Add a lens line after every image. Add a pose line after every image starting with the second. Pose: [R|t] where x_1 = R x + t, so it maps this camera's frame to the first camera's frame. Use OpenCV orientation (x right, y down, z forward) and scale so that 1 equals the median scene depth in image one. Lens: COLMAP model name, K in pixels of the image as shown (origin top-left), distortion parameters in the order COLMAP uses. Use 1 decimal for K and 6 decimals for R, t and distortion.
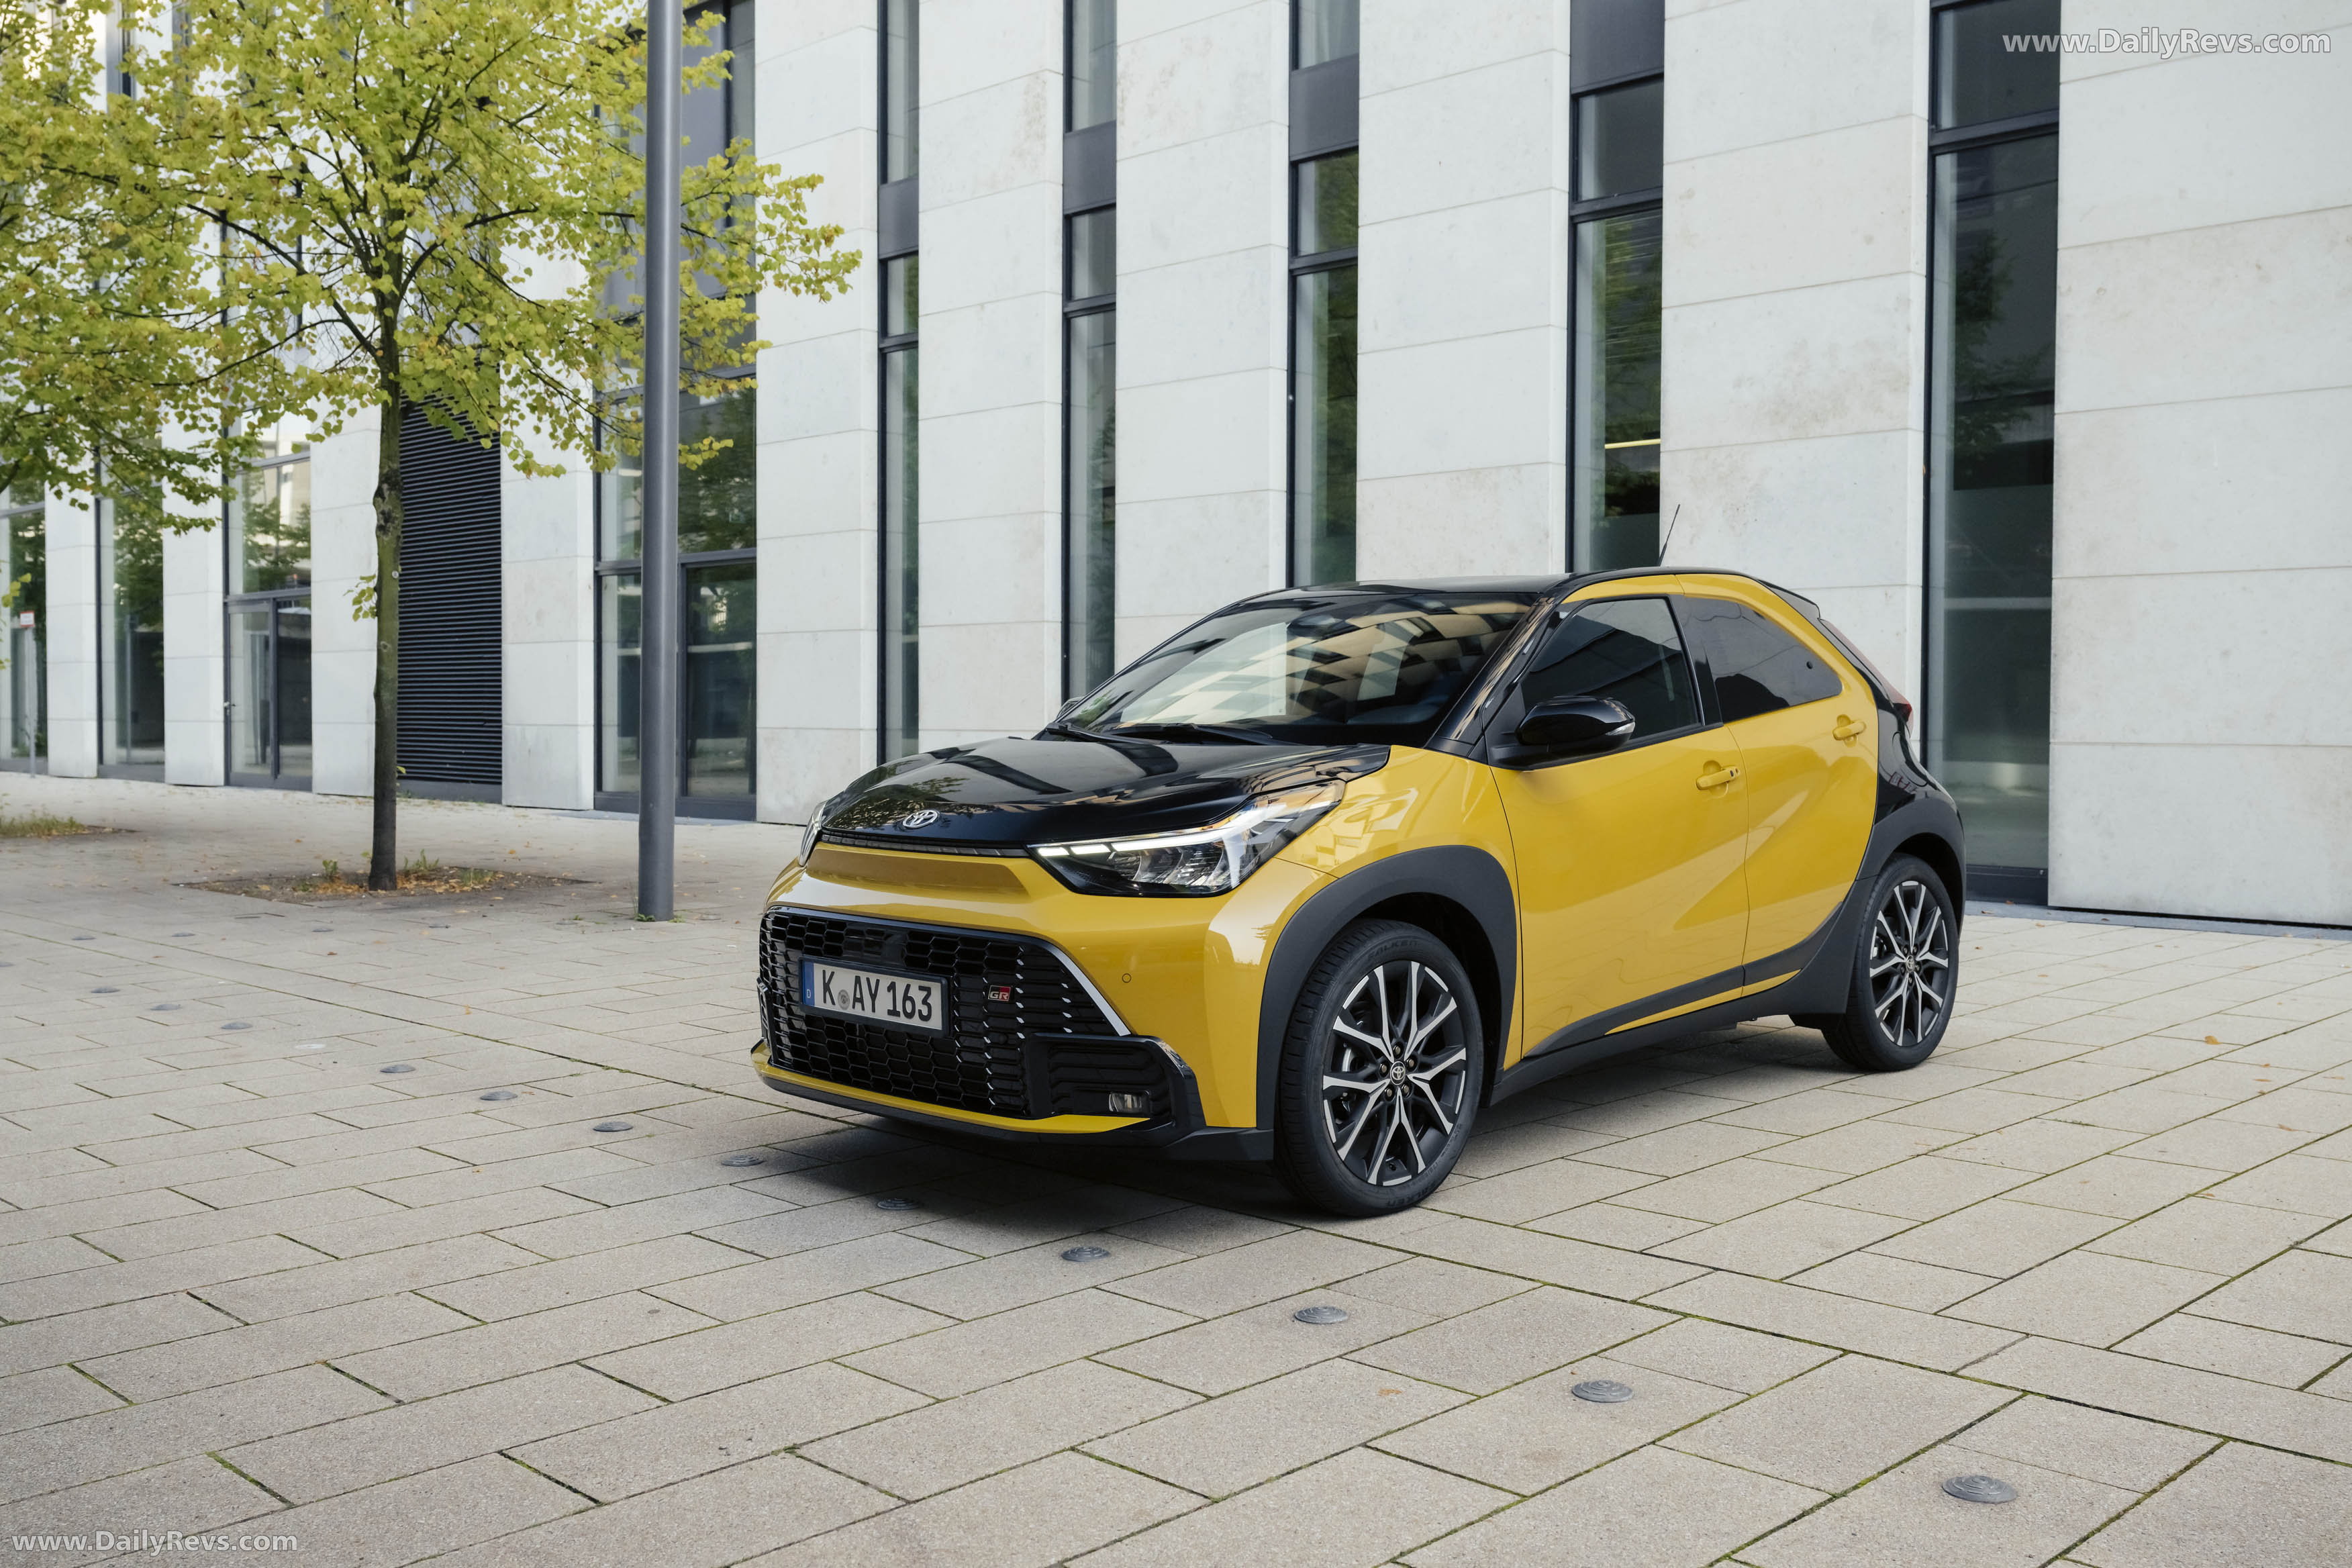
lens RADIAL K [[2178.0, 0, 1162.0], [0, 2178.0, 775.6], [0, 0, 1]] dist [0.003482, 0.004624]
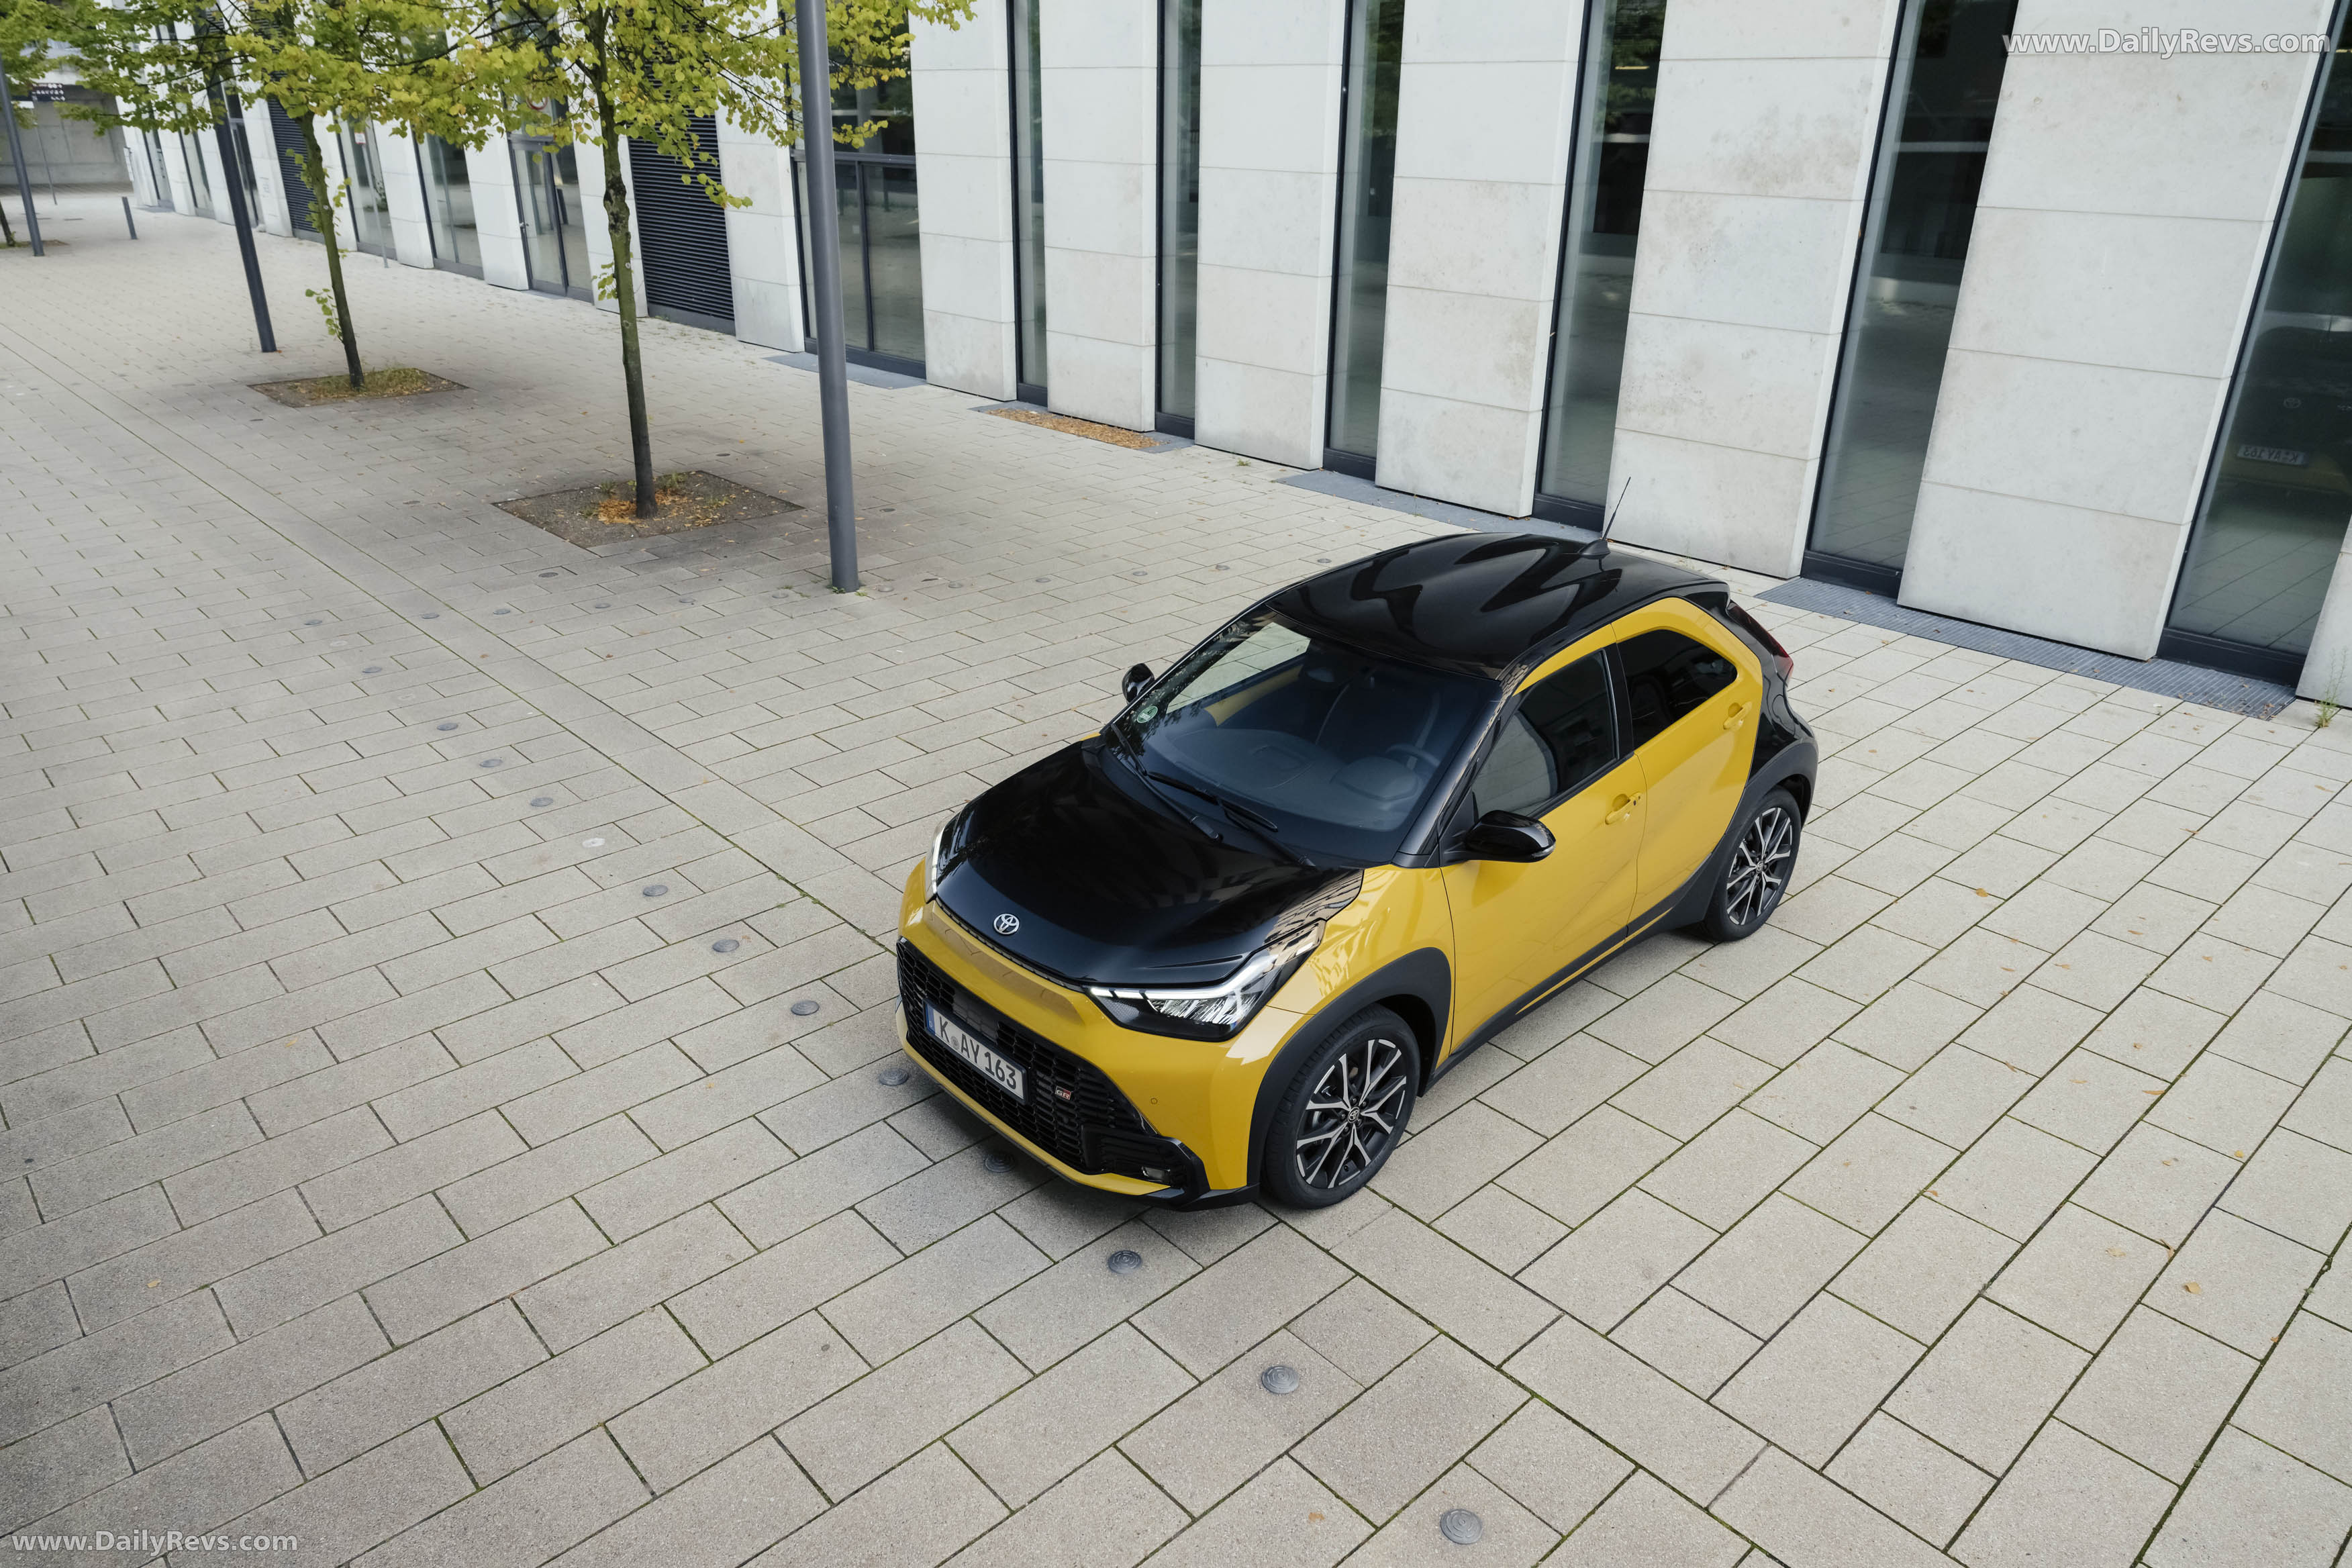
lens RADIAL K [[1570.5, 0, 1176.0], [0, 1570.5, 784.0], [0, 0, 1]] dist [0.001406, 0.004654]
pose [[0.998941, 0.025445, -0.038329, 0.027426], [-0.009489, 0.929172, 0.369525, -0.412785], [0.045017, -0.368770, 0.928430, 0.140692]]
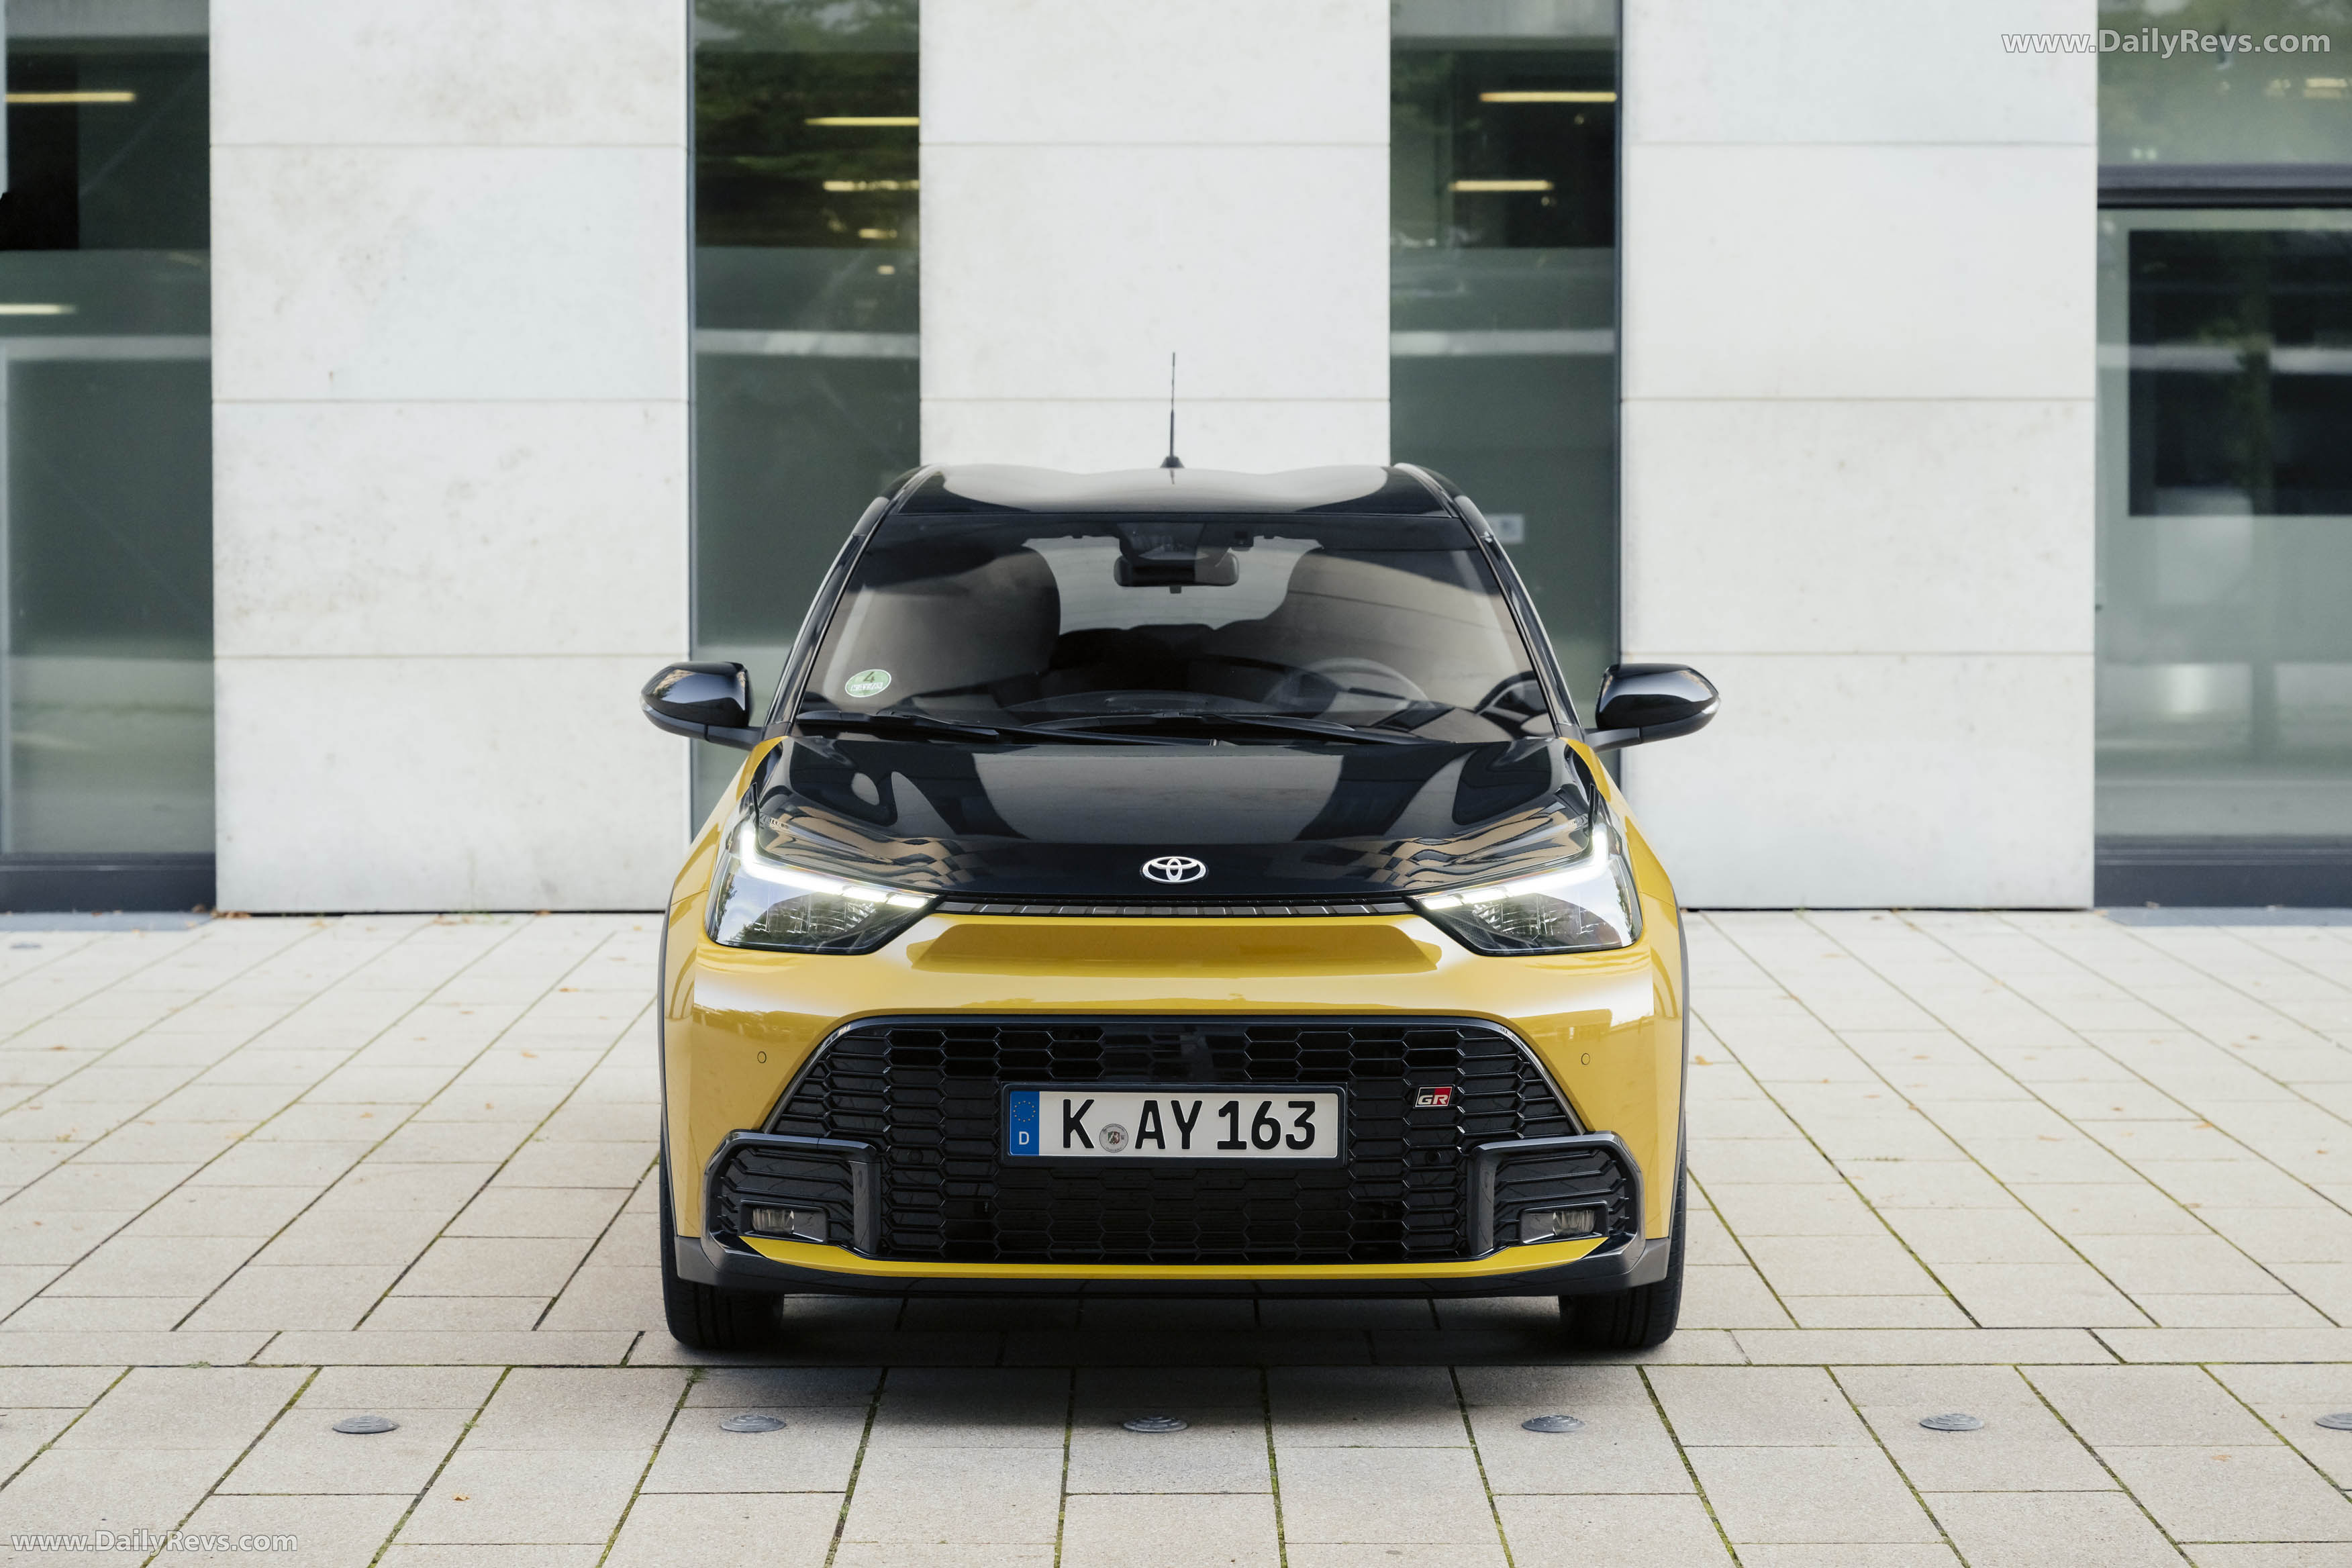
lens RADIAL K [[4634.2, 0, 1223.9], [0, 4634.2, 779.7], [0, 0, 1]] dist [0.006896, -0.048078]
pose [[0.695485, -0.045711, 0.717085, -1.152734], [0.024897, 0.998908, 0.039529, -0.066780], [-0.718109, -0.009639, 0.695864, -0.045023]]
